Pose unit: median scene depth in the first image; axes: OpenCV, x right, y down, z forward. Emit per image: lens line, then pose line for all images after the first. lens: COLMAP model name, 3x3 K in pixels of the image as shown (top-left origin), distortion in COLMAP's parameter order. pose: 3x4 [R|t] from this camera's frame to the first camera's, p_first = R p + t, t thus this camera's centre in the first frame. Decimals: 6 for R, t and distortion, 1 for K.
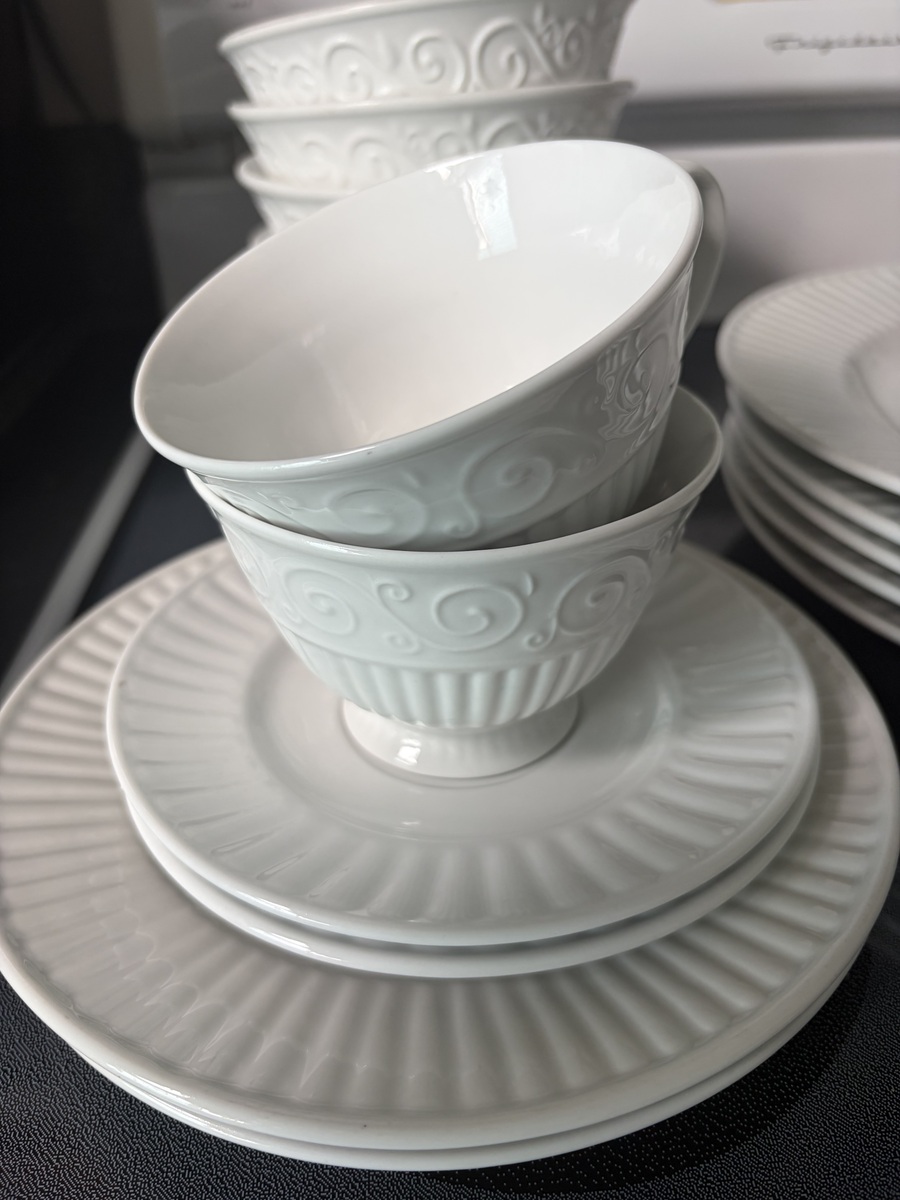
lens RADIAL K [[899.9, 0, 450.0], [0, 899.9, 600.0], [0, 0, 1]] dist [0.000933, -0.053218]
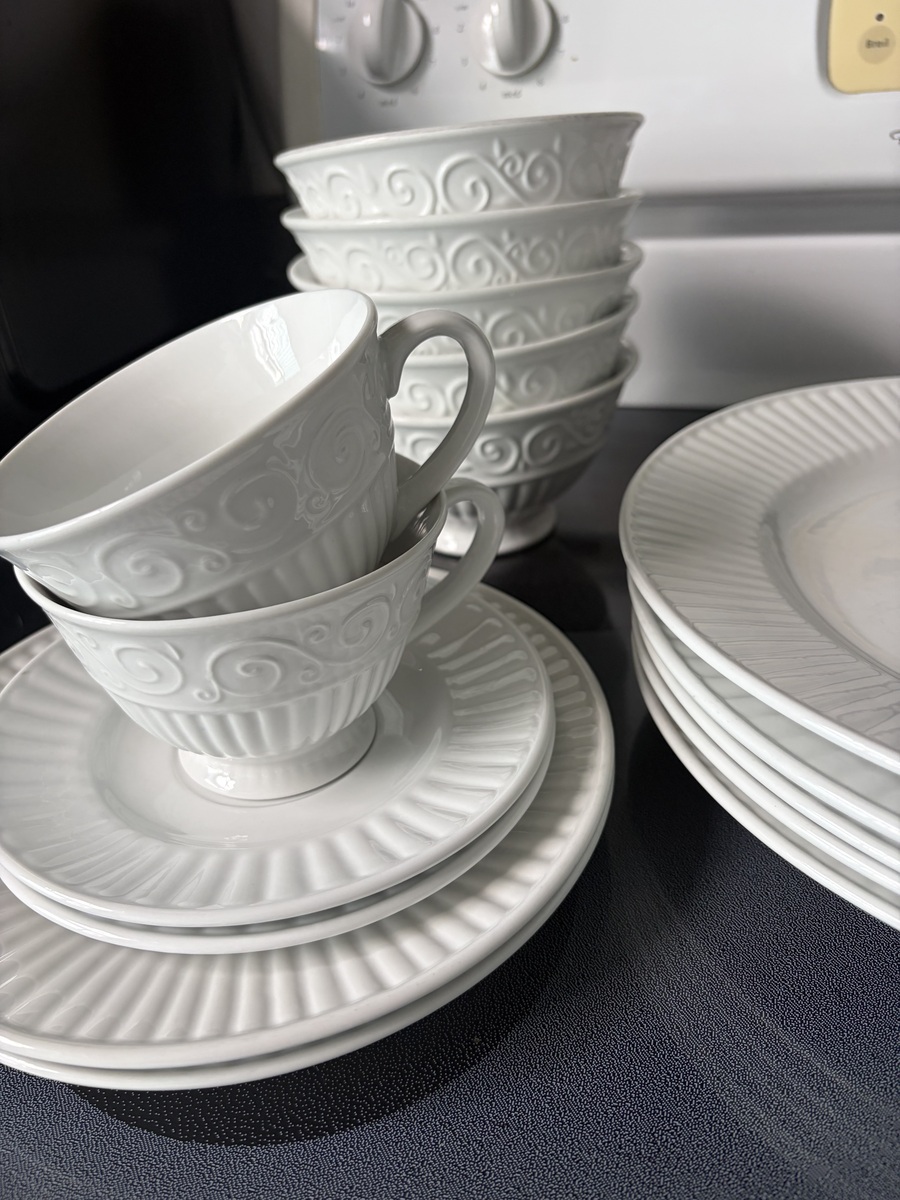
lens RADIAL K [[884.1, 0, 450.0], [0, 884.1, 600.0], [0, 0, 1]] dist [-0.023764, -0.004228]
pose [[0.950607, 0.144256, -0.274840, 0.517161], [-0.151520, 0.988440, -0.005268, -0.091551], [0.270903, 0.046652, 0.961476, -0.072643]]
